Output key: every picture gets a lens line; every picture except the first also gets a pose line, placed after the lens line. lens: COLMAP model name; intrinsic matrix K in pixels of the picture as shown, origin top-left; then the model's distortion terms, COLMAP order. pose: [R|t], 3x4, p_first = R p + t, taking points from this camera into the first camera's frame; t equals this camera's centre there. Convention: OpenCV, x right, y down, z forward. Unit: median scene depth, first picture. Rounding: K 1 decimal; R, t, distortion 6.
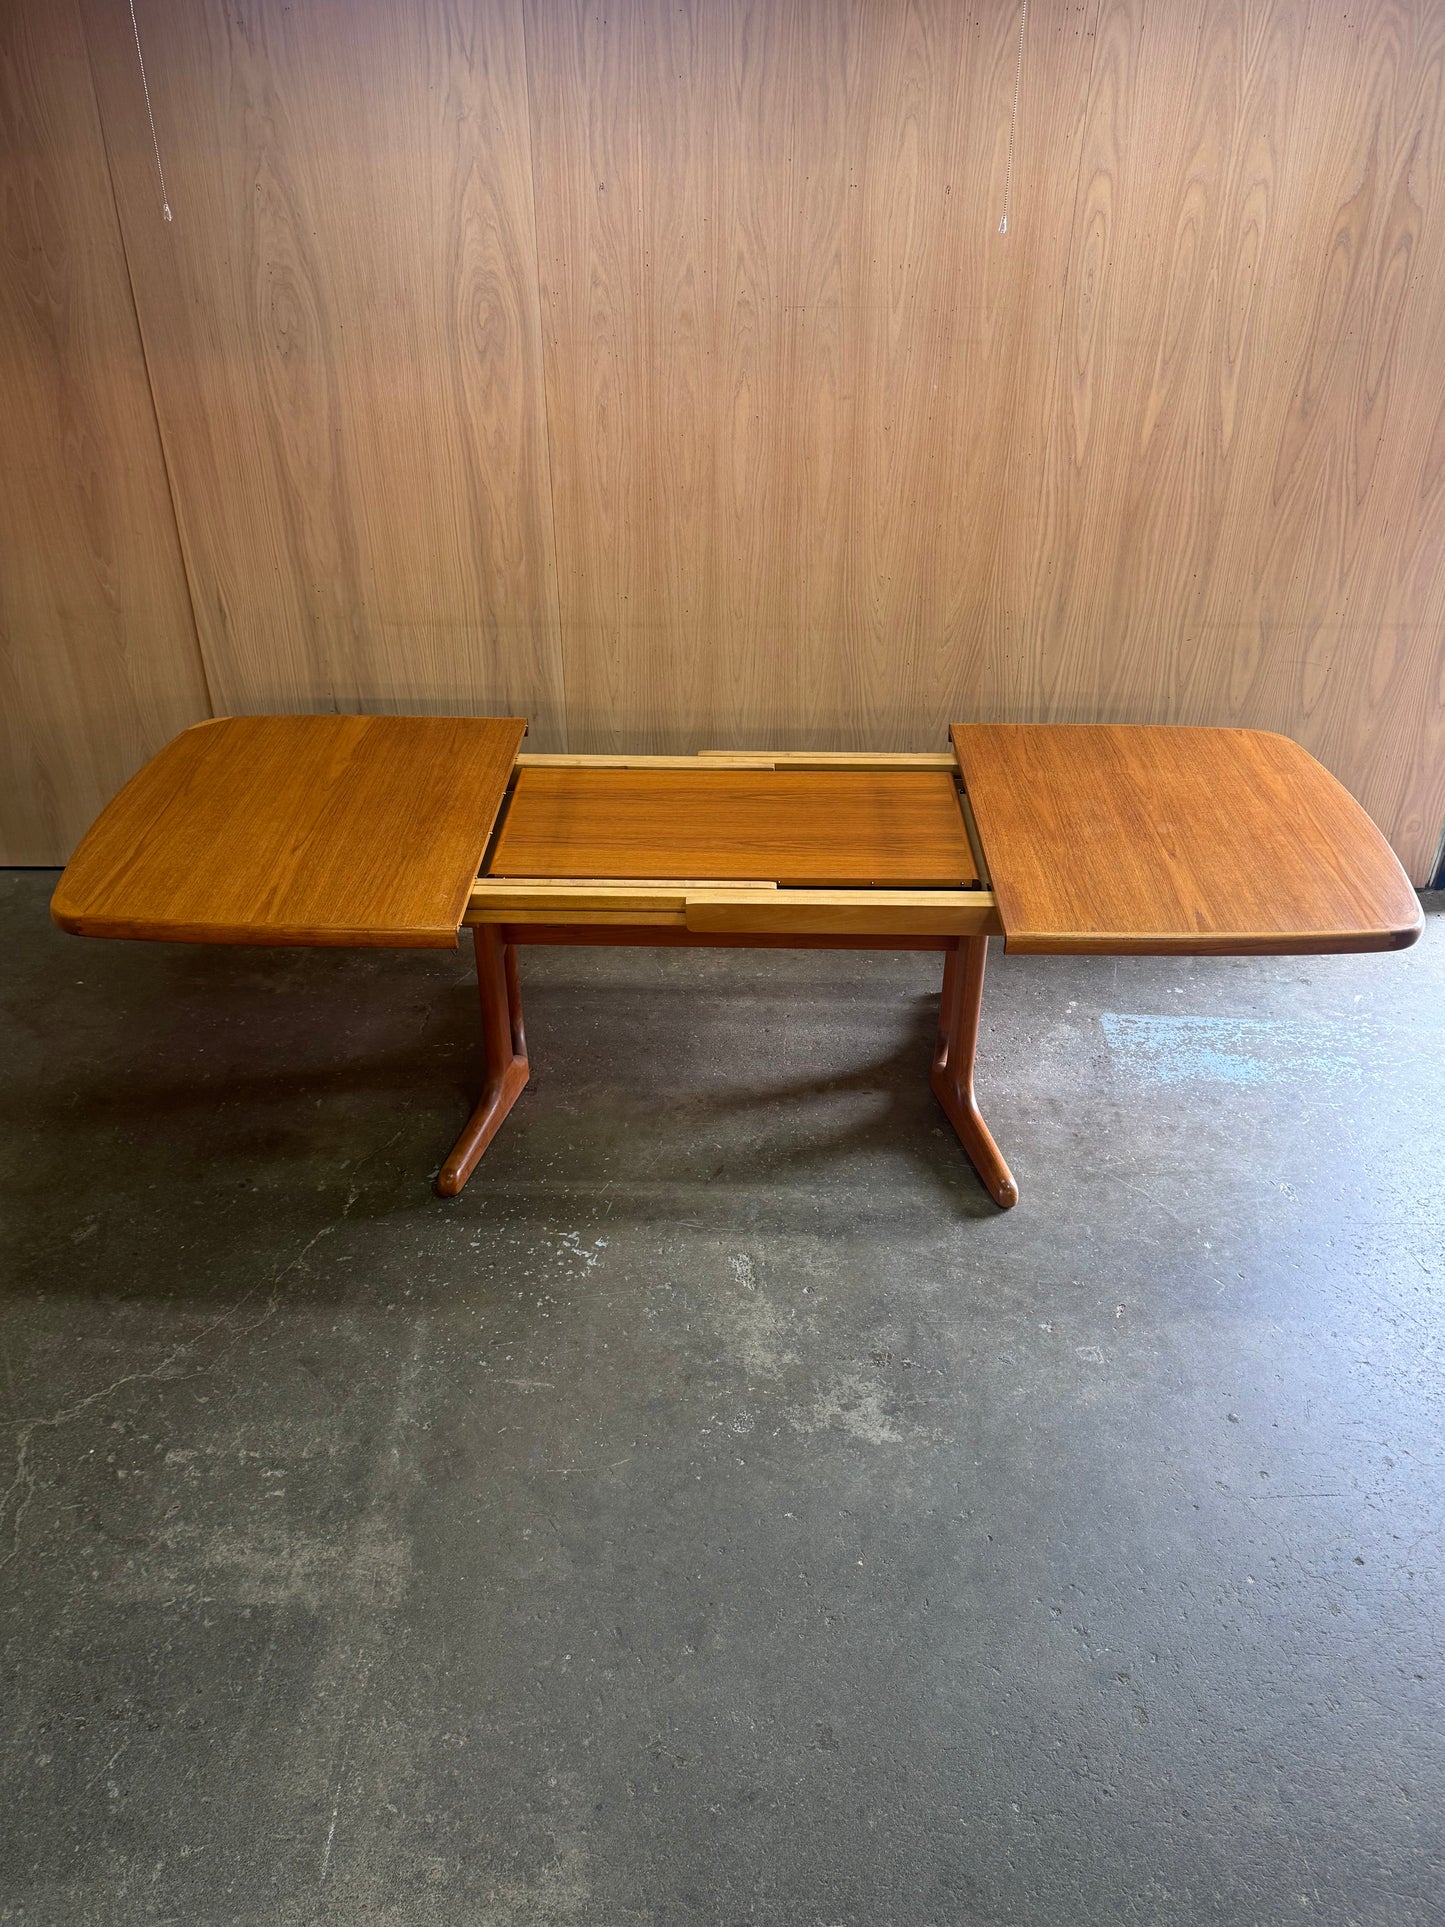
lens RADIAL K [[1462.3, 0, 722.5], [0, 1462.3, 963.5], [0, 0, 1]] dist [0.098496, -0.151002]
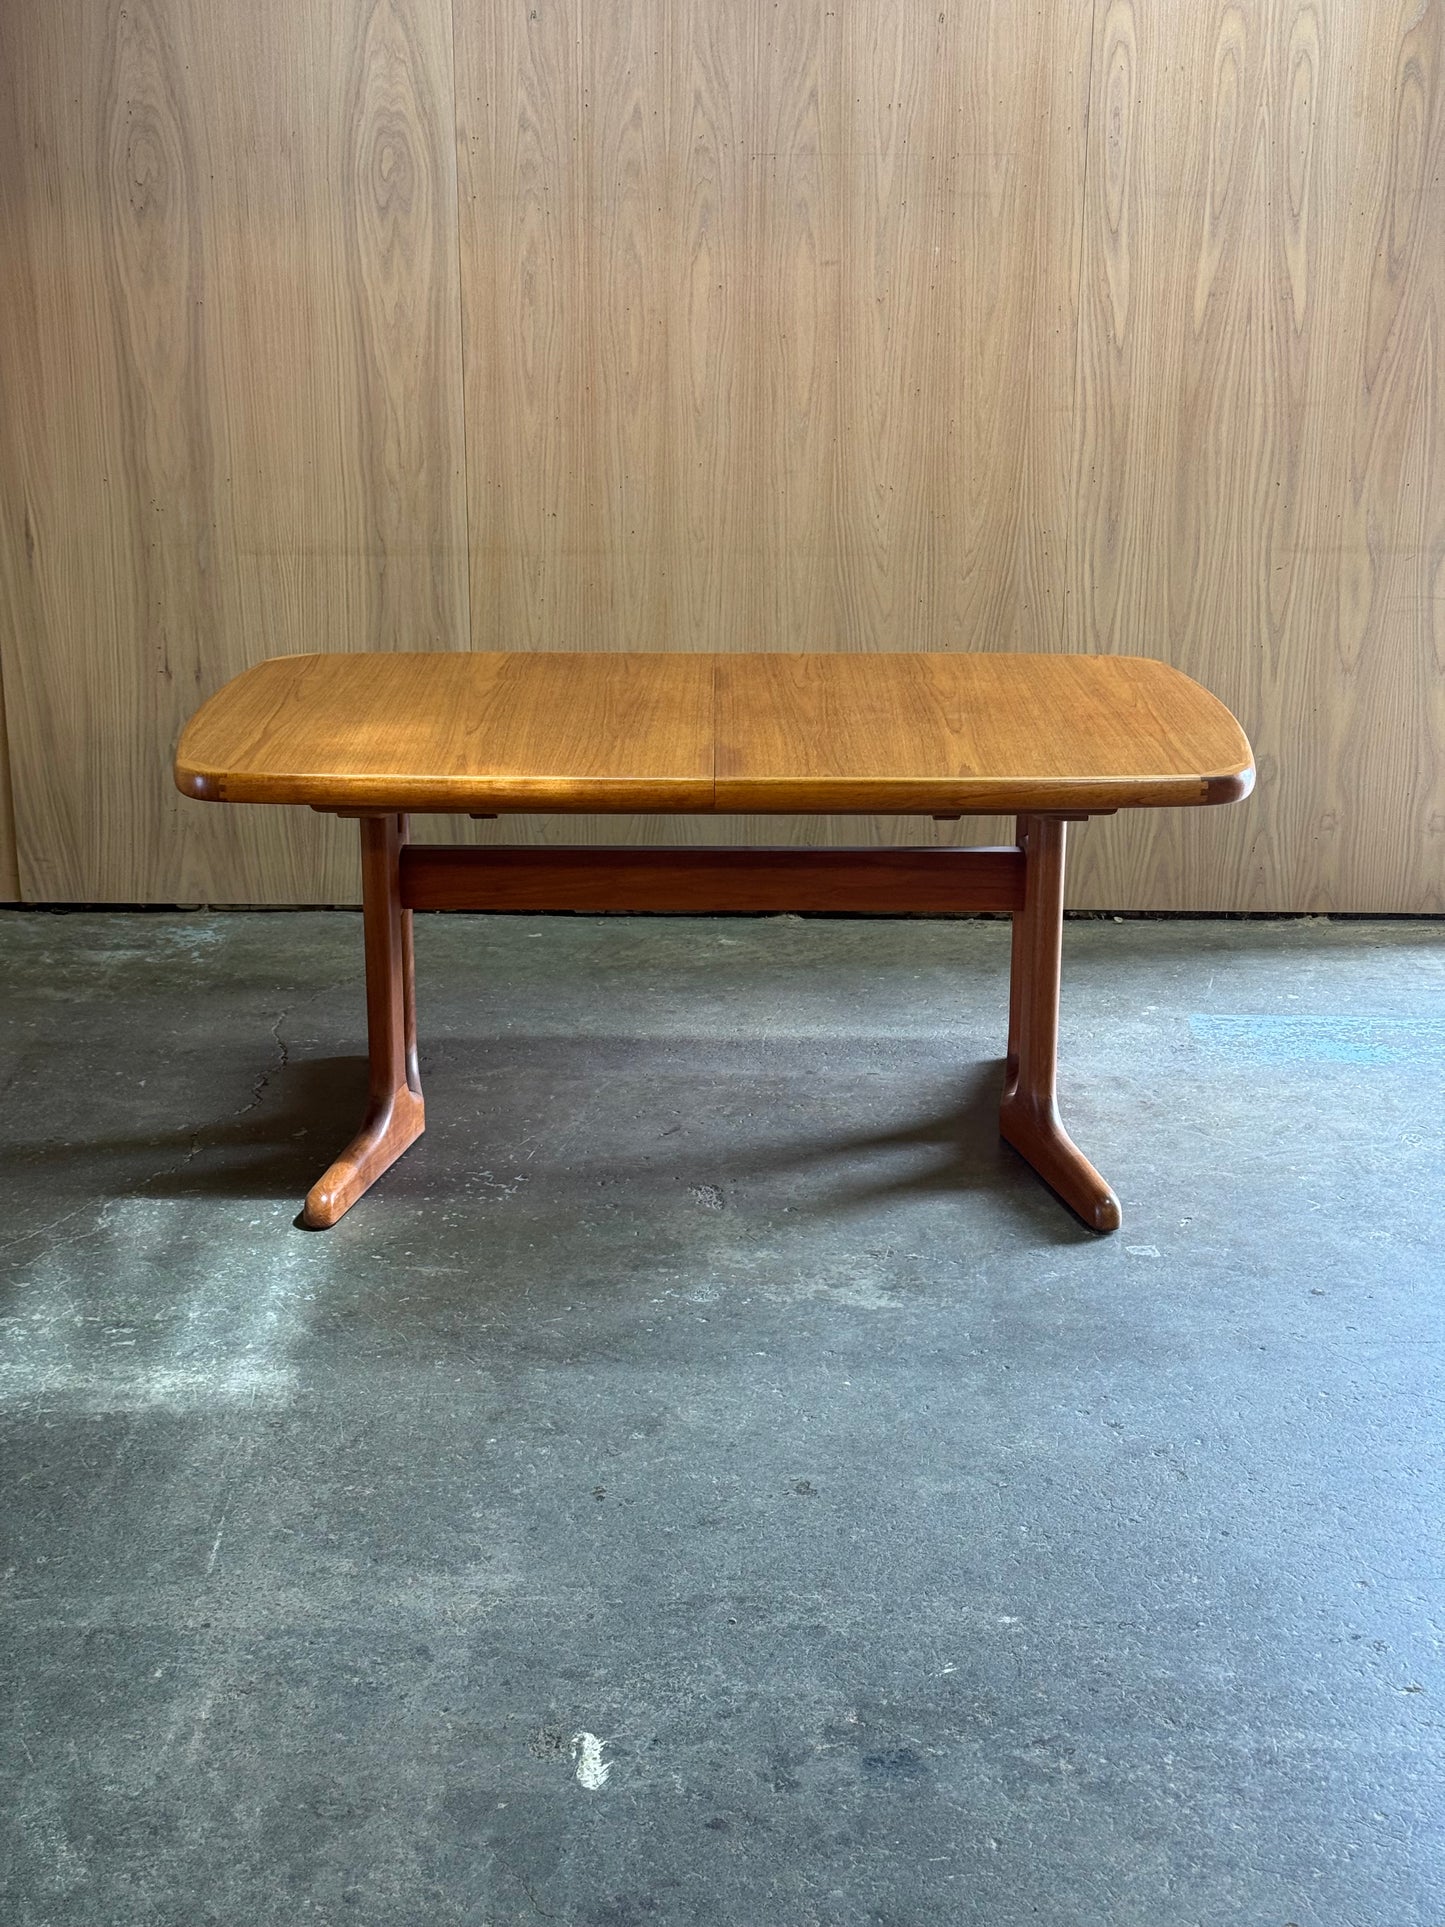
lens RADIAL K [[2652.5, 0, 722.1], [0, 2652.5, 974.8], [0, 0, 1]] dist [0.192759, -0.373056]
pose [[0.999887, -0.002941, 0.014741, 0.001837], [0.006714, 0.964802, -0.262891, 0.393989], [-0.013448, 0.262960, 0.964713, -0.330596]]
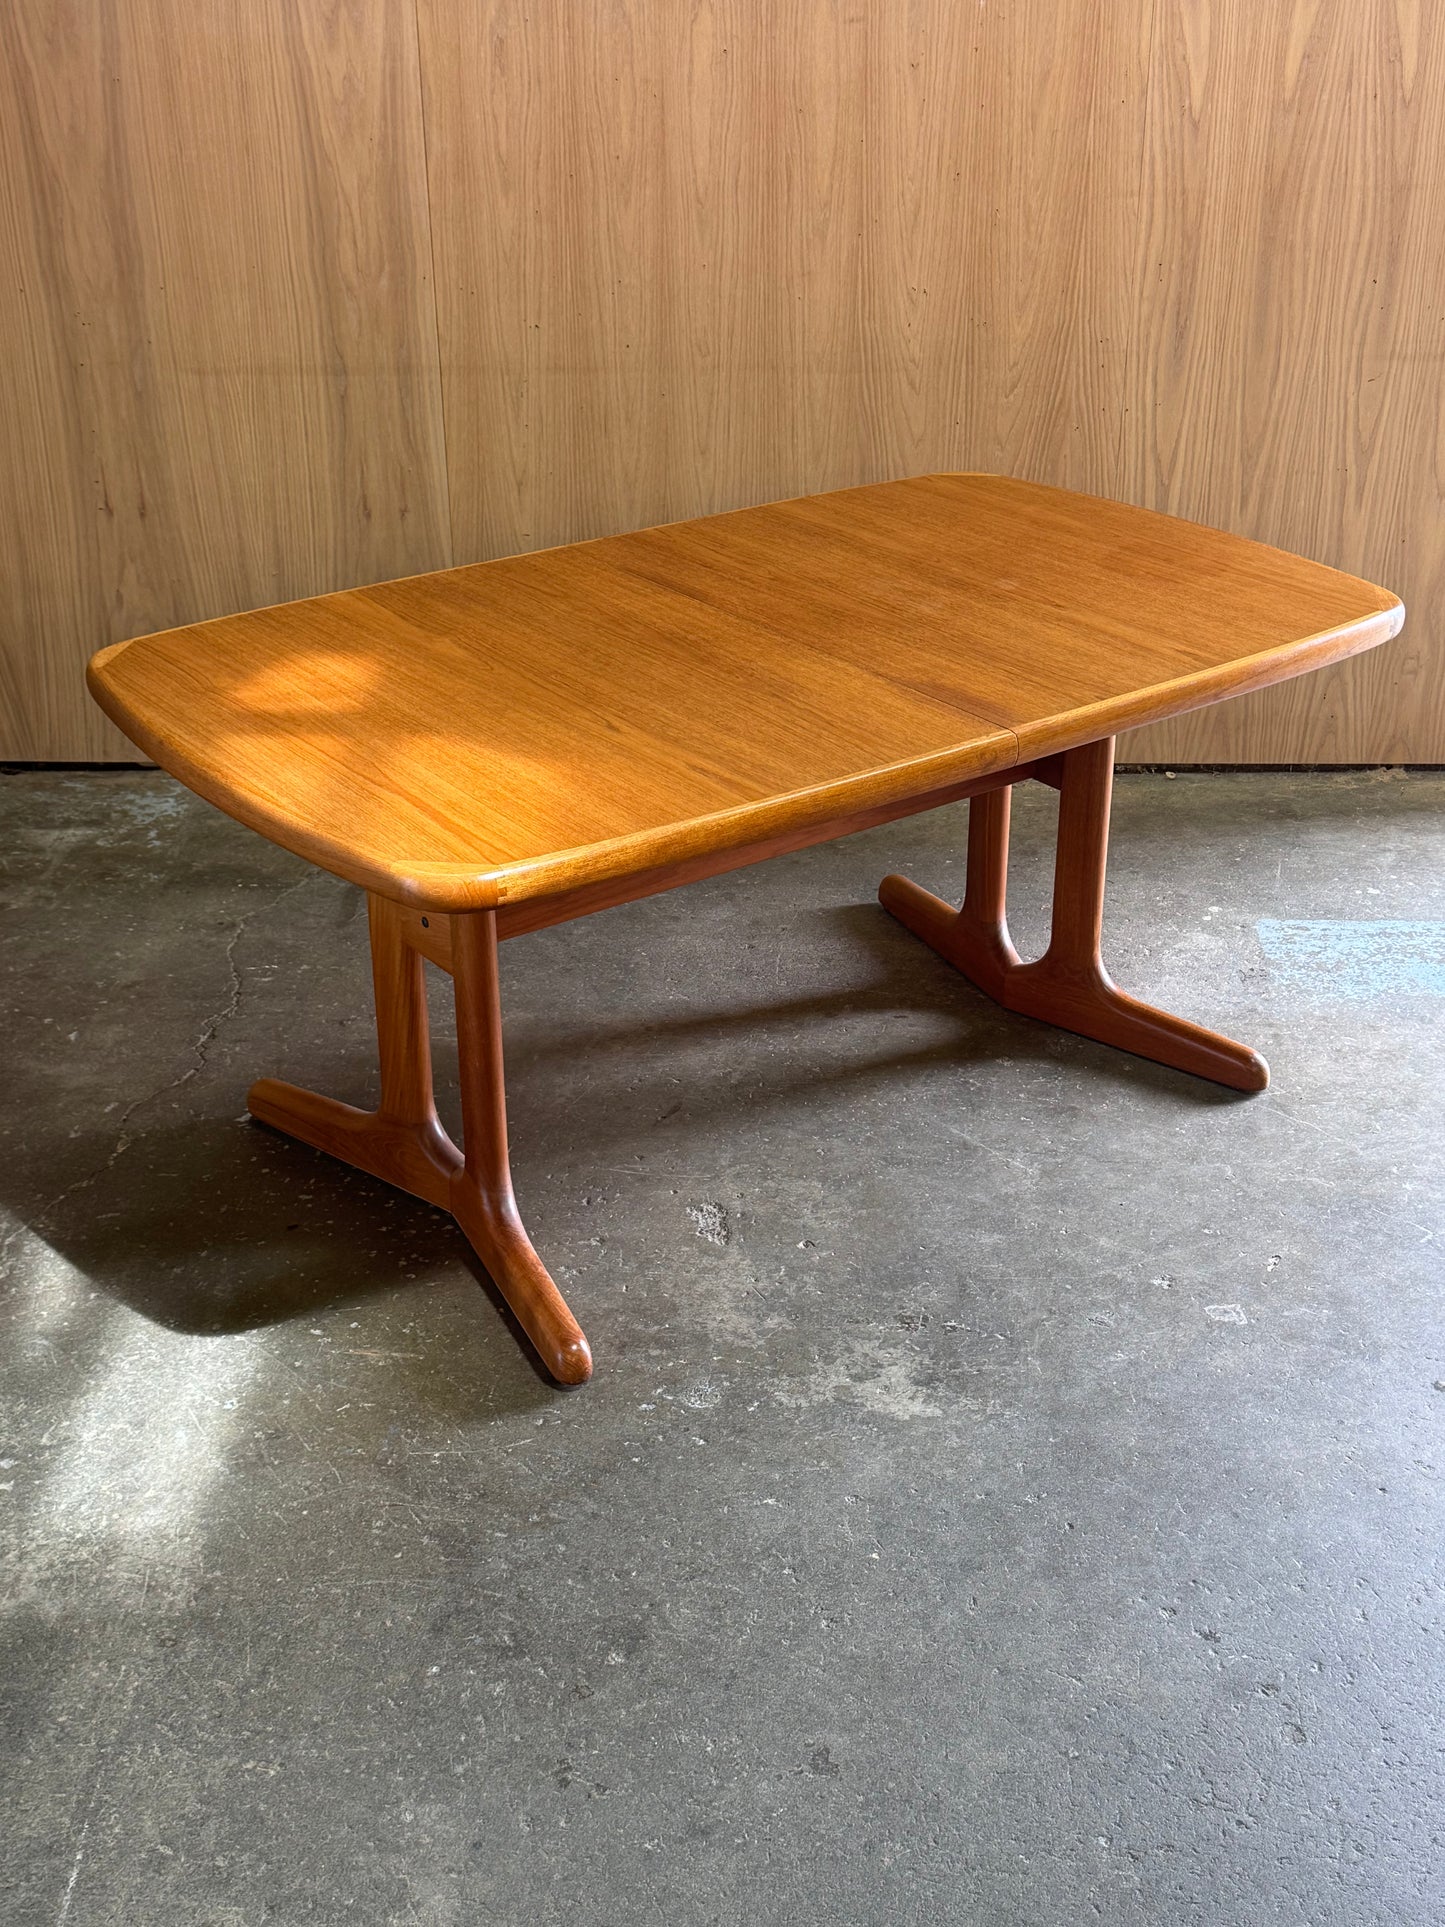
lens RADIAL K [[2319.1, 0, 719.5], [0, 2319.1, 970.9], [0, 0, 1]] dist [0.223158, -0.535964]
pose [[0.999940, -0.010827, -0.001719, 0.018769], [0.010612, 0.995334, -0.095905, 0.166463], [0.002749, 0.095881, 0.995389, -0.055496]]
